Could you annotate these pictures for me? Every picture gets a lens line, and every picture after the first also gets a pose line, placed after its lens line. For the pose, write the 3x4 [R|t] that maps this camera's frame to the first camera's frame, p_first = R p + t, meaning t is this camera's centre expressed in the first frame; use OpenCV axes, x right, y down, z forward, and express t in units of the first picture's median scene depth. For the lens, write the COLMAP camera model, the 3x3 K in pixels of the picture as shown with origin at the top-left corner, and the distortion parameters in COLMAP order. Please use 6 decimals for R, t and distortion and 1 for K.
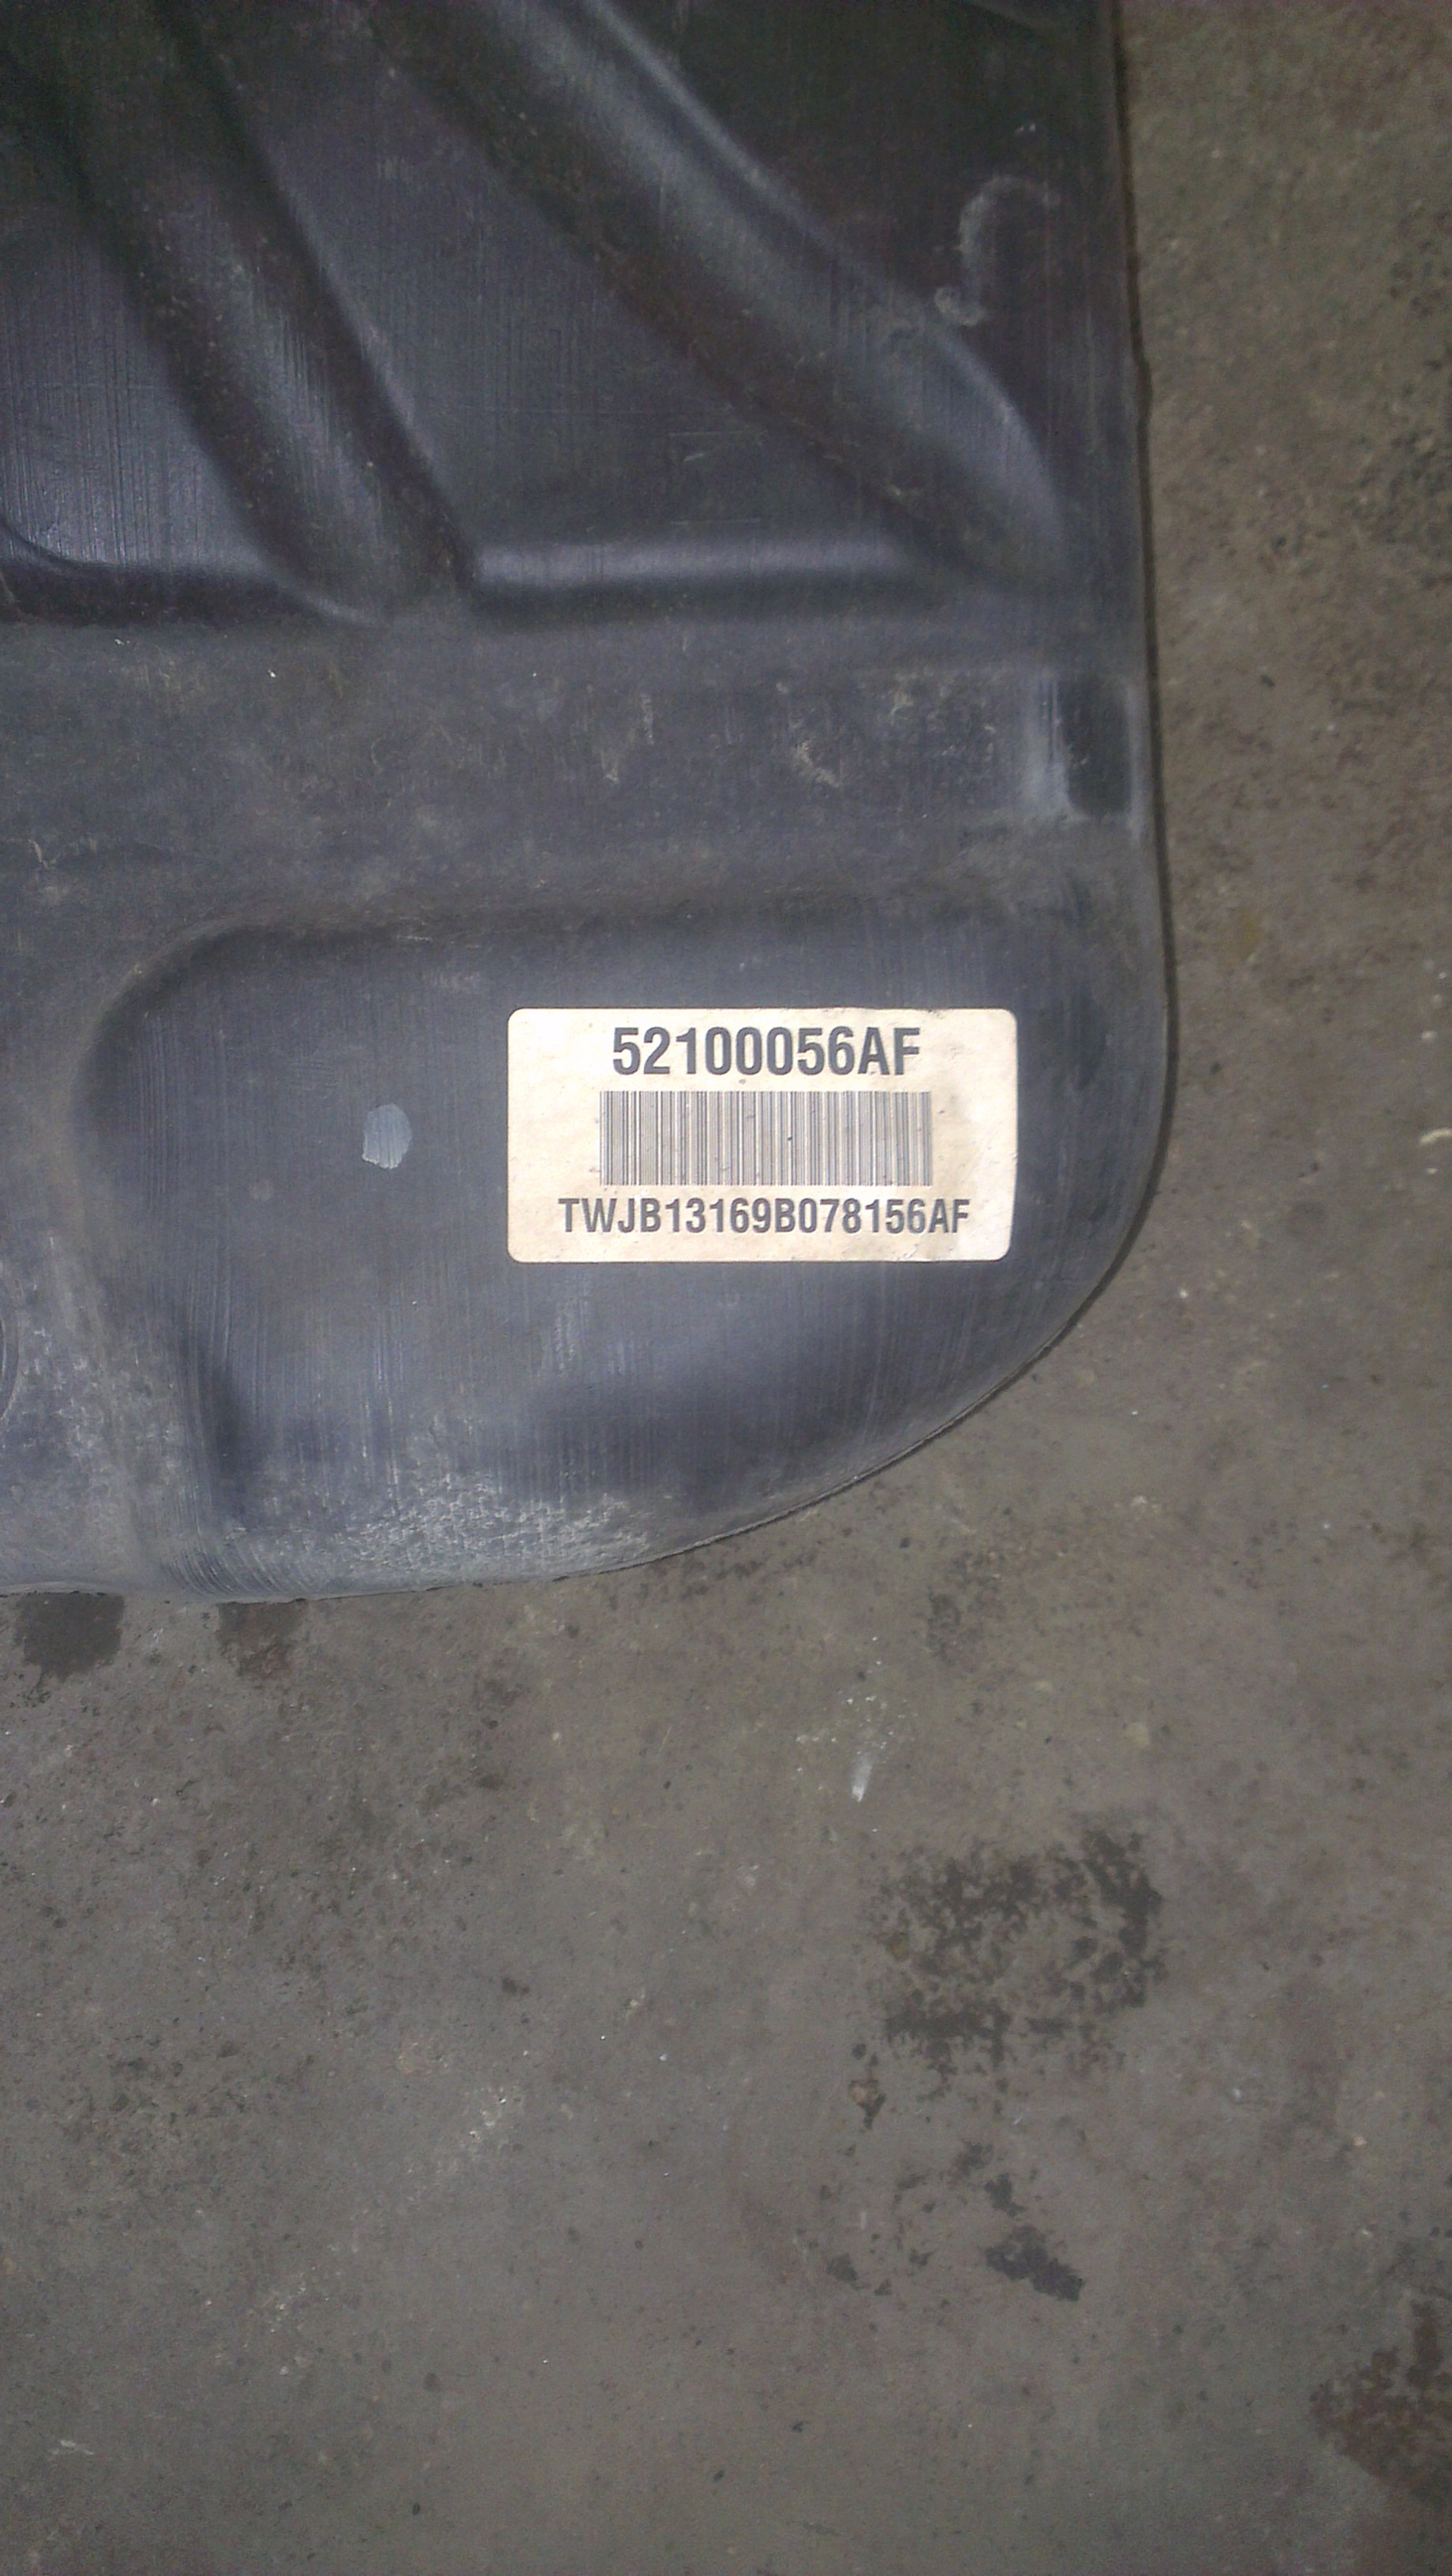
lens RADIAL K [[2082.8, 0, 726.0], [0, 2082.8, 1288.0], [0, 0, 1]] dist [0.113789, -0.235471]
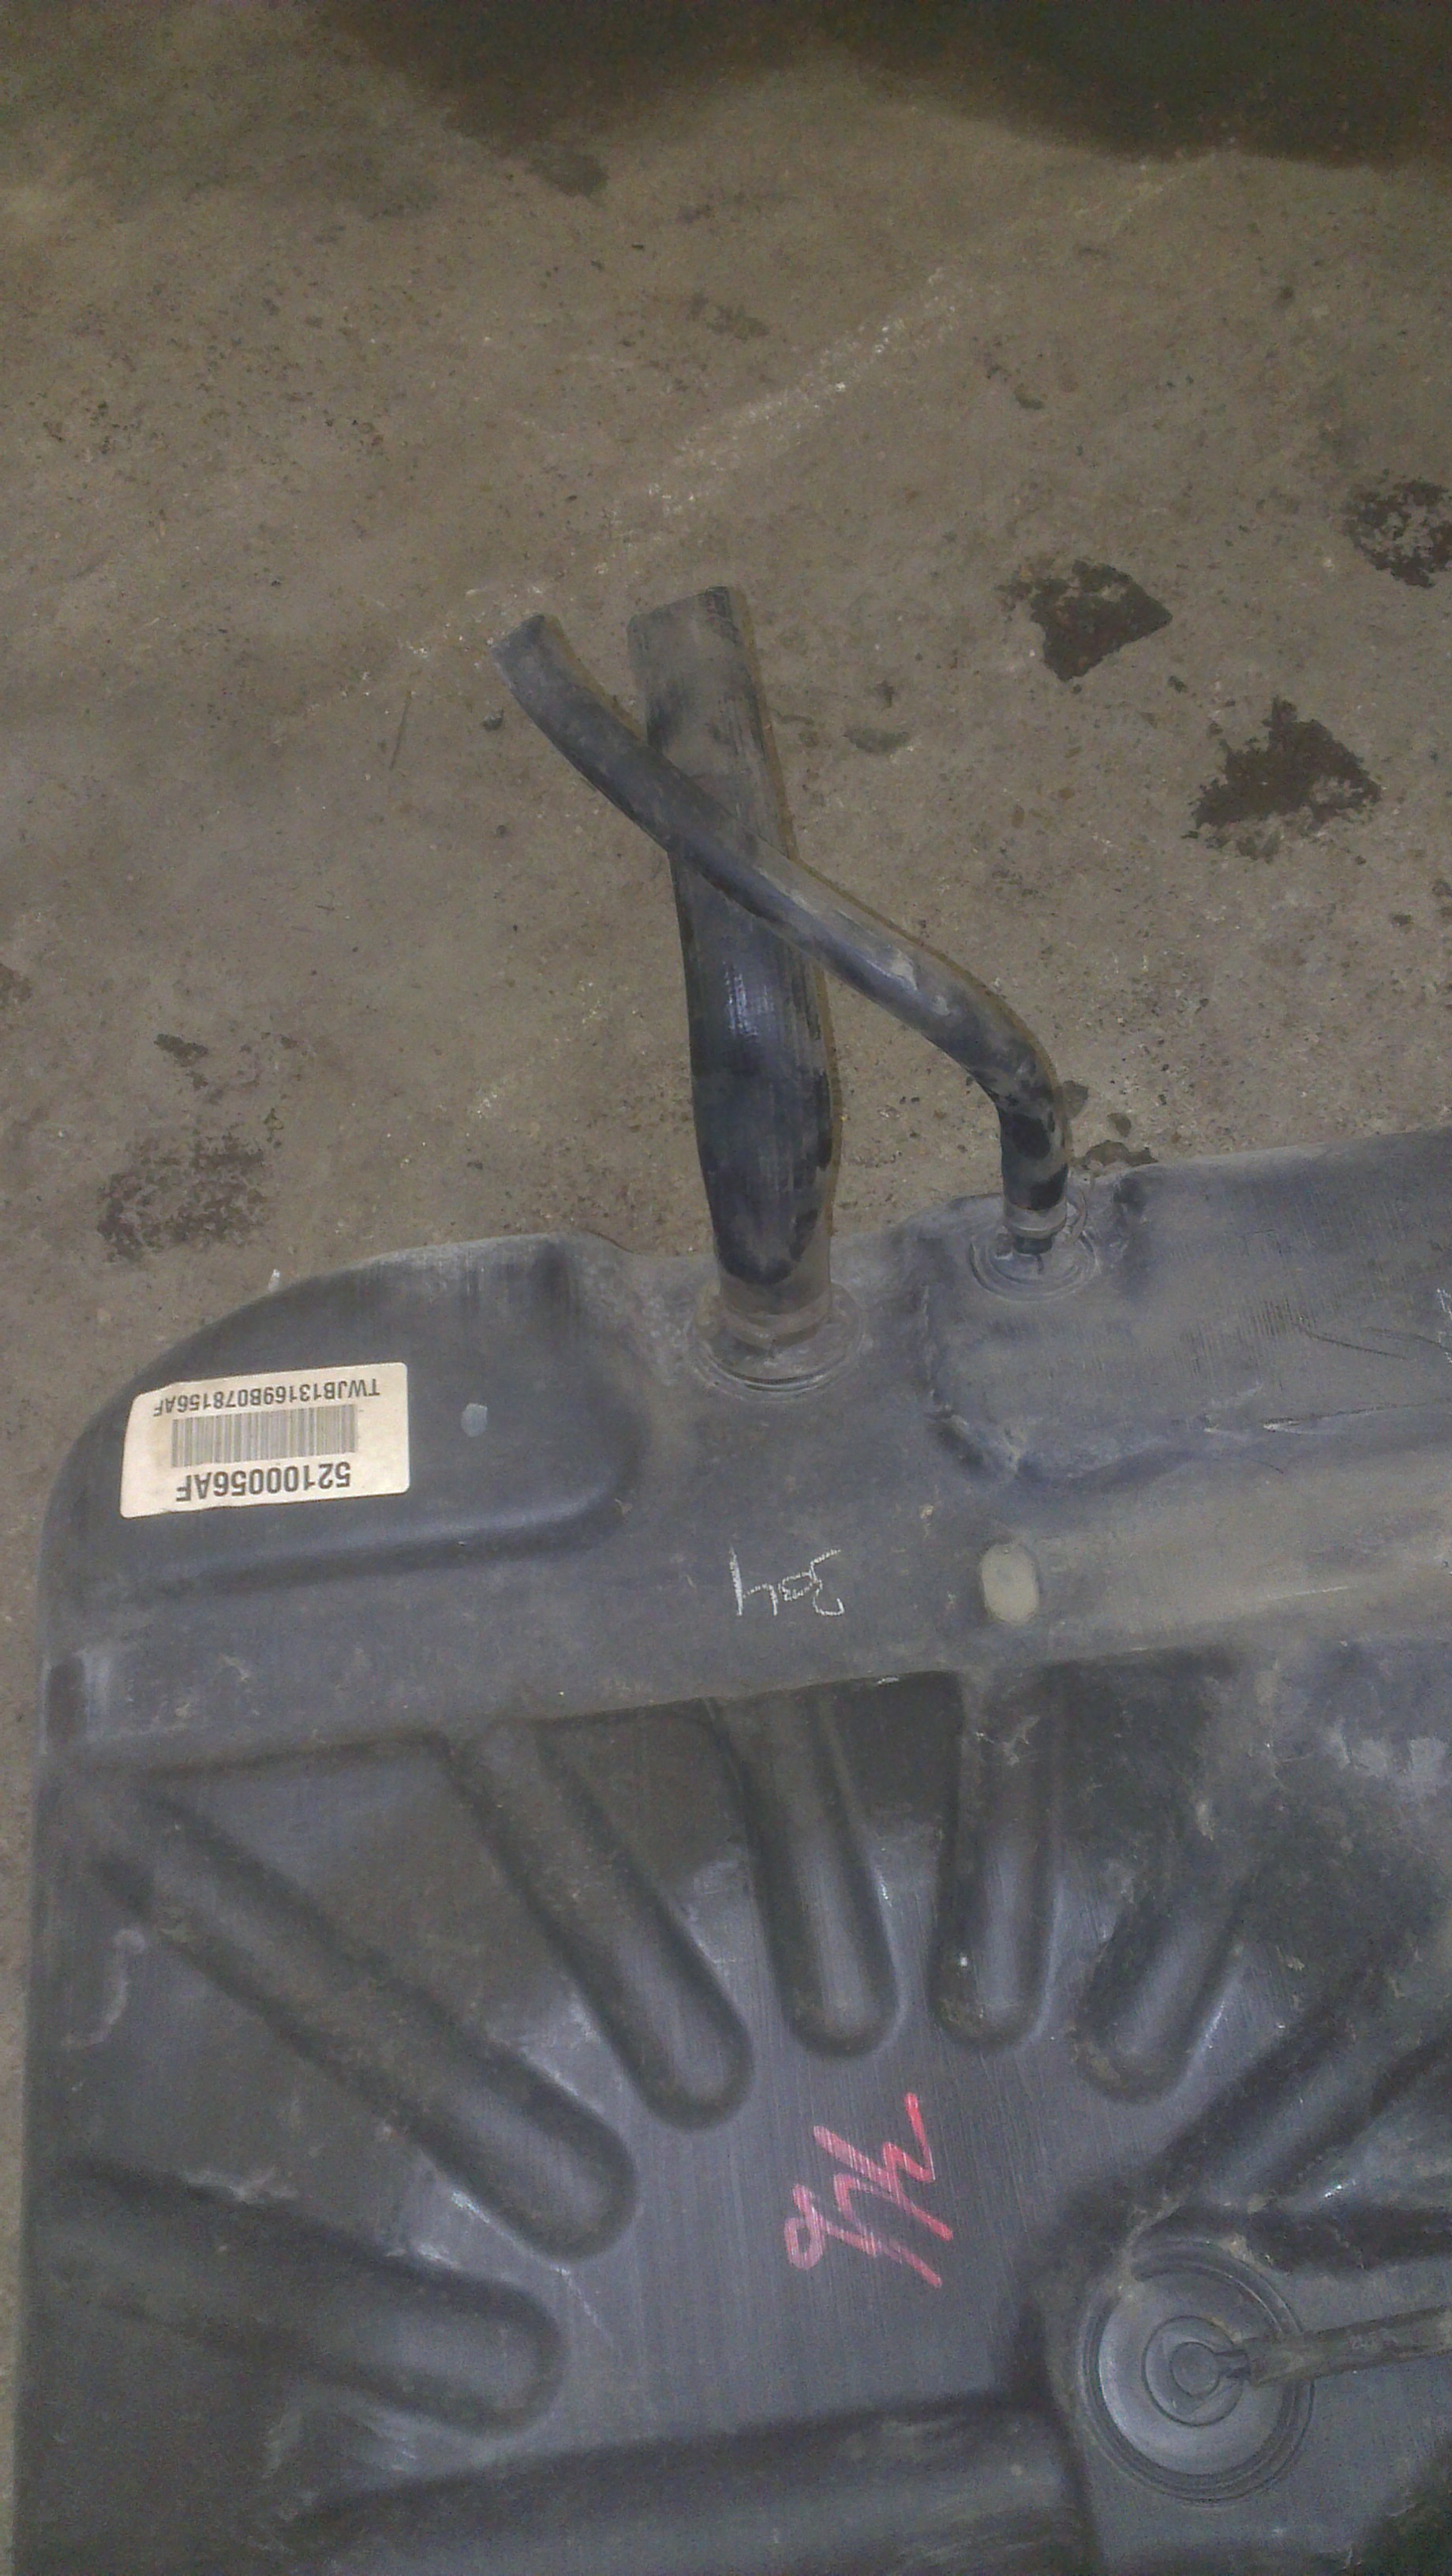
lens RADIAL K [[2082.8, 0, 726.0], [0, 2082.8, 1288.0], [0, 0, 1]] dist [0.113789, -0.235471]
pose [[-0.996665, 0.061077, -0.054120, -0.213144], [-0.080127, -0.858115, 0.507168, -0.676128], [-0.015465, 0.509813, 0.860146, -0.468294]]
